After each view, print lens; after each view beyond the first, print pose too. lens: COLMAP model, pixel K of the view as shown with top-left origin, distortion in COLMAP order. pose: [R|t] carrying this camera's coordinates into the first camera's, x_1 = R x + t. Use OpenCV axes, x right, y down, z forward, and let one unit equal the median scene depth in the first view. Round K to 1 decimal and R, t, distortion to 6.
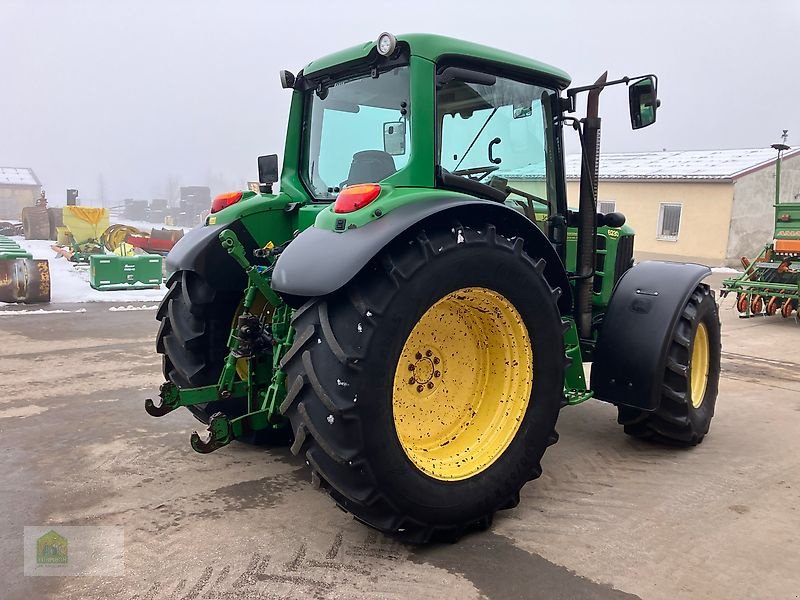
lens RADIAL K [[654.8, 0, 402.9], [0, 654.8, 297.4], [0, 0, 1]] dist [0.032580, -0.024080]
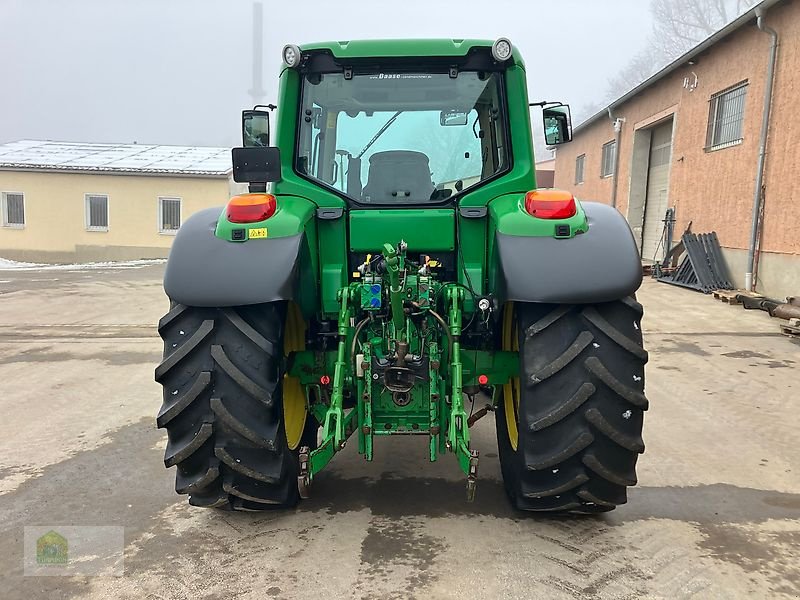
lens RADIAL K [[654.8, 0, 400.7], [0, 654.8, 307.8], [0, 0, 1]] dist [0.032580, -0.024080]
pose [[0.659385, -0.126673, 0.741057, -0.835106], [0.106924, 0.991484, 0.074340, -0.077537], [-0.744163, 0.030218, 0.667314, 0.415610]]
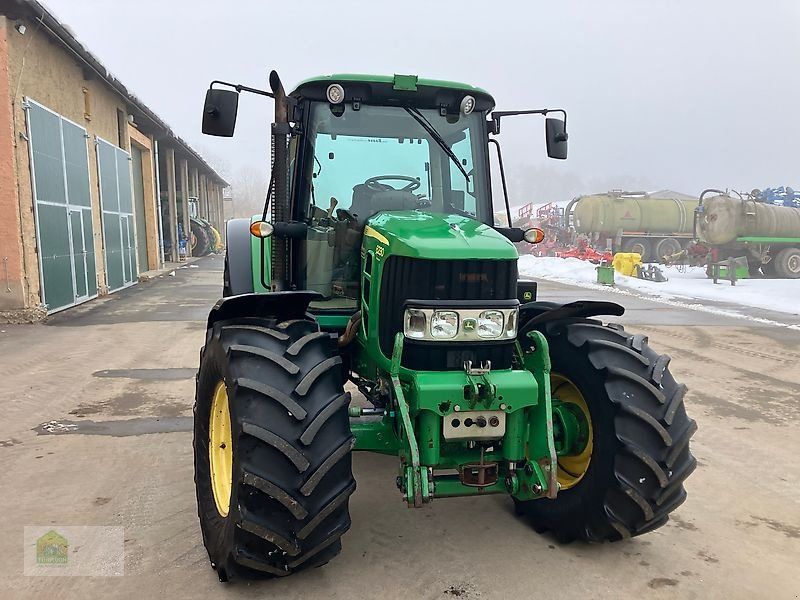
lens RADIAL K [[654.8, 0, 404.1], [0, 654.8, 294.4], [0, 0, 1]] dist [0.032580, -0.024080]
pose [[-0.443652, 0.054113, -0.894564, 1.199717], [-0.129776, 0.983775, 0.123871, -0.189625], [0.886753, 0.171049, -0.429431, 1.796987]]
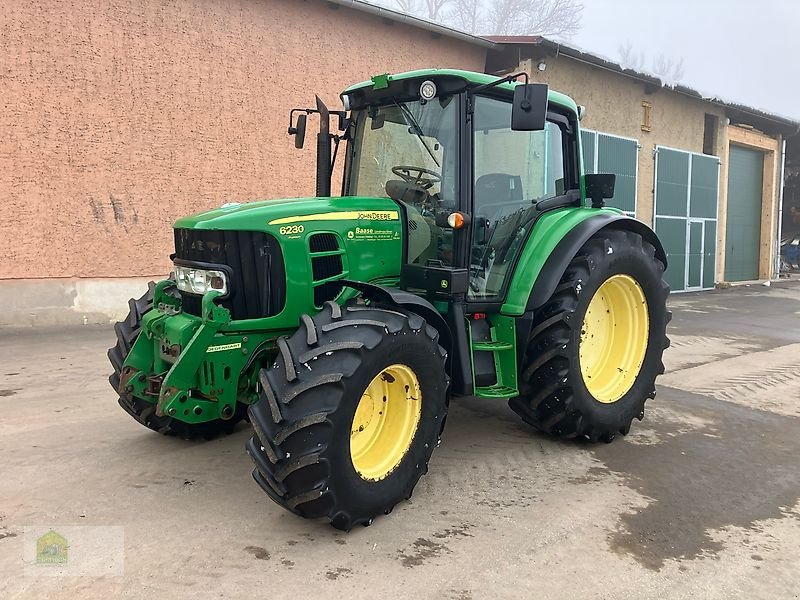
lens RADIAL K [[654.8, 0, 397.3], [0, 654.8, 299.3], [0, 0, 1]] dist [0.032580, -0.024080]
pose [[-0.997353, -0.049332, -0.053407, 0.224331], [-0.060148, 0.972521, 0.224912, -0.284650], [0.040844, 0.227529, -0.972914, 2.534300]]
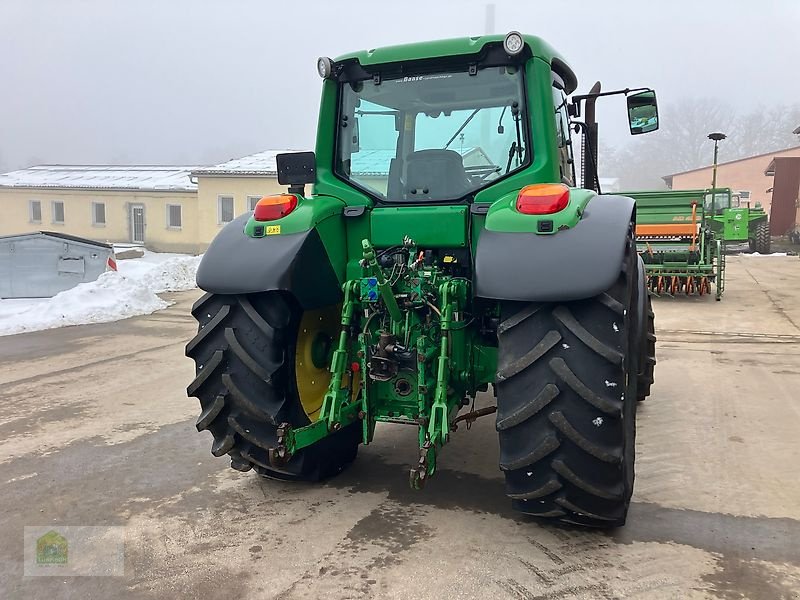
lens RADIAL K [[654.8, 0, 405.6], [0, 654.8, 302.8], [0, 0, 1]] dist [0.032580, -0.024080]
pose [[0.870375, -0.097382, 0.482664, -0.619367], [0.090713, 0.995182, 0.037207, -0.043249], [-0.483961, 0.011399, 0.875015, 0.197117]]
